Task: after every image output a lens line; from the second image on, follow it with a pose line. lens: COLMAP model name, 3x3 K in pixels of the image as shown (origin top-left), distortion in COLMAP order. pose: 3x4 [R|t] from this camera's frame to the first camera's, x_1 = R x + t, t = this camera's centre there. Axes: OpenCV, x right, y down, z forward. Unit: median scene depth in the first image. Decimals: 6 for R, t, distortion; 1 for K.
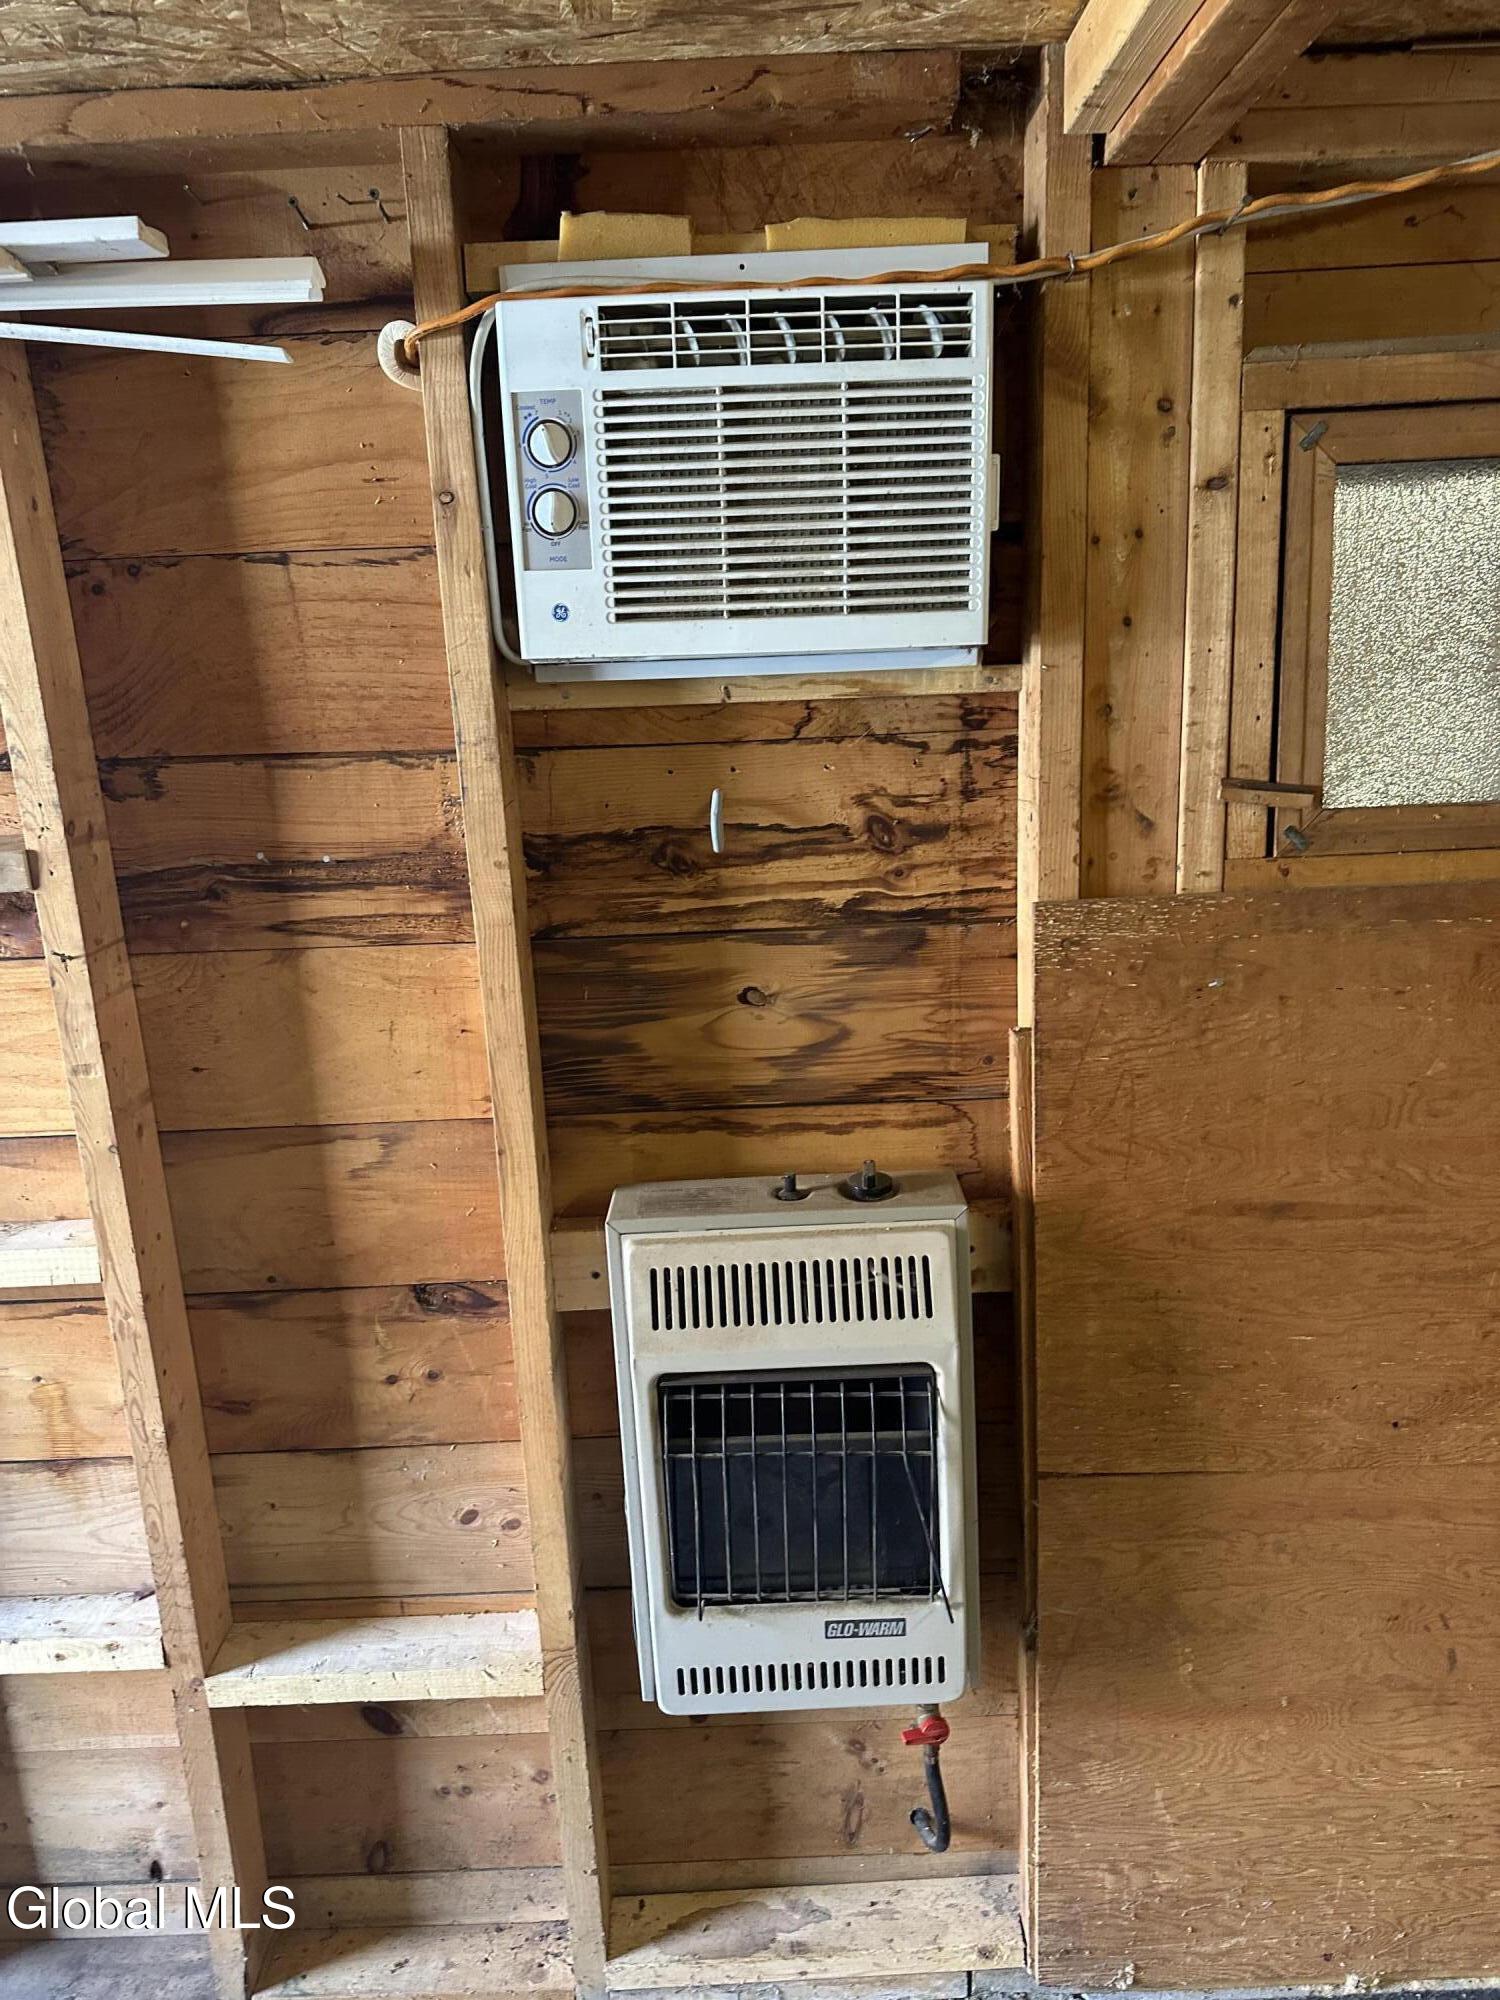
lens RADIAL K [[1373.7, 0, 747.3], [0, 1373.7, 989.7], [0, 0, 1]] dist [0.049191, -0.039431]
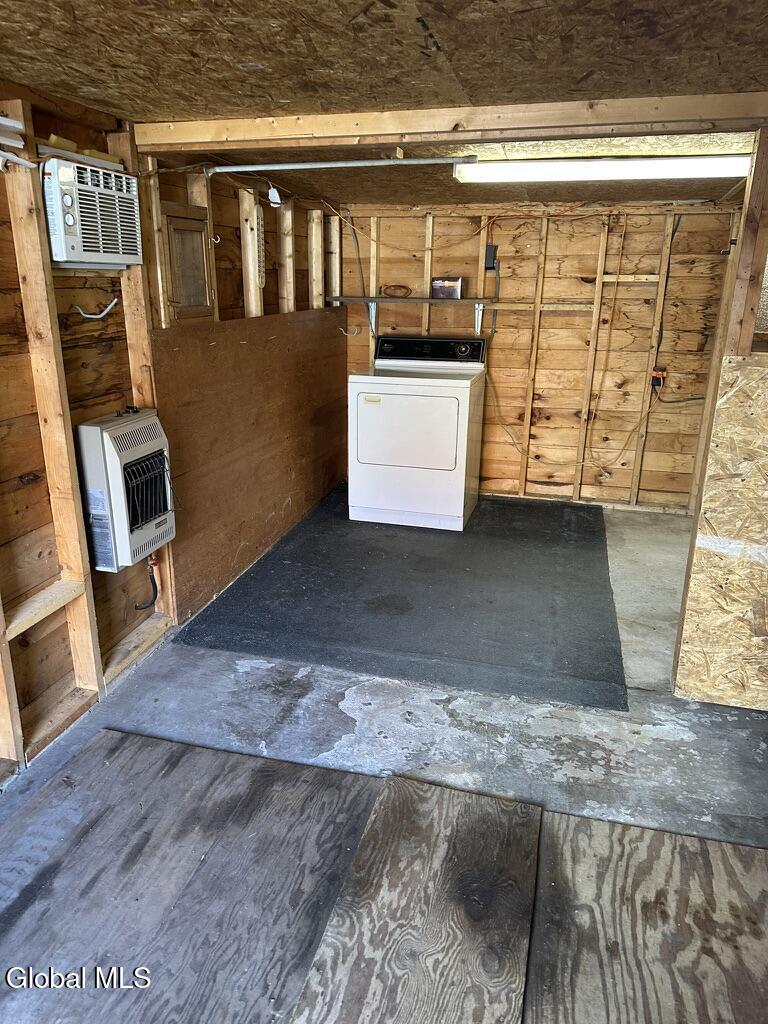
lens RADIAL K [[730.8, 0, 384.0], [0, 730.8, 512.0], [0, 0, 1]] dist [0.078038, -0.080847]
pose [[0.256686, -0.257188, 0.931647, -1.651018], [0.211485, 0.955530, 0.205513, 0.136403], [-0.943073, 0.144277, 0.299663, -0.211668]]
